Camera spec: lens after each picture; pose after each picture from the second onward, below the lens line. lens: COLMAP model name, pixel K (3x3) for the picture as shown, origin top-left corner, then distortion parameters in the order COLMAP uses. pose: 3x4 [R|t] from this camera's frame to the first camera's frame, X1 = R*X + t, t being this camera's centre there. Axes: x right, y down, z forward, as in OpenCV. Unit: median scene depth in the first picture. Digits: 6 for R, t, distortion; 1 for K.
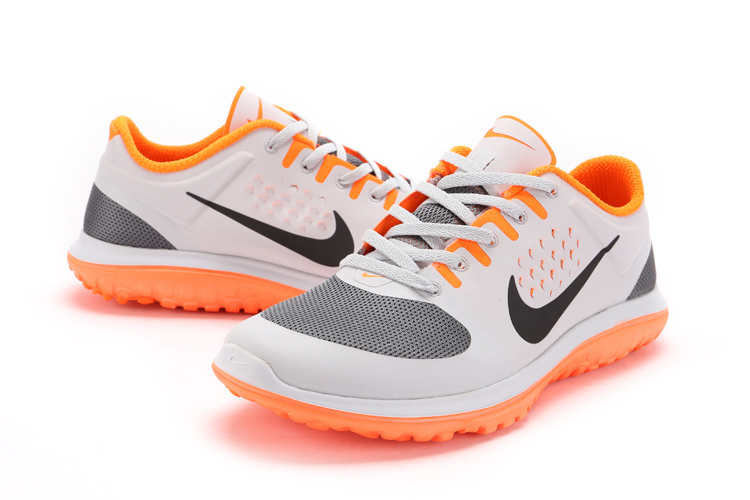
lens RADIAL K [[1429.1, 0, 375.0], [0, 1429.1, 250.0], [0, 0, 1]] dist [0.019575, 0.007346]
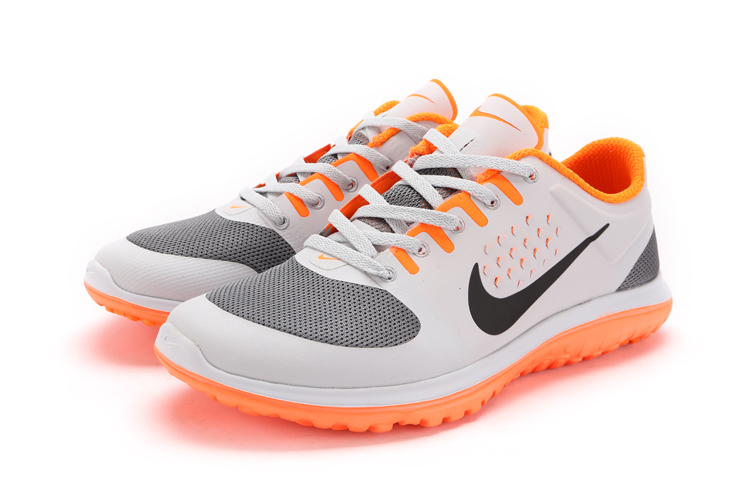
lens RADIAL K [[1429.1, 0, 375.0], [0, 1429.1, 250.0], [0, 0, 1]] dist [0.019575, 0.007346]
pose [[0.989724, 0.040132, -0.137242, 0.158508], [-0.035196, 0.998650, 0.038210, -0.025149], [0.138591, -0.032987, 0.989800, 0.037212]]
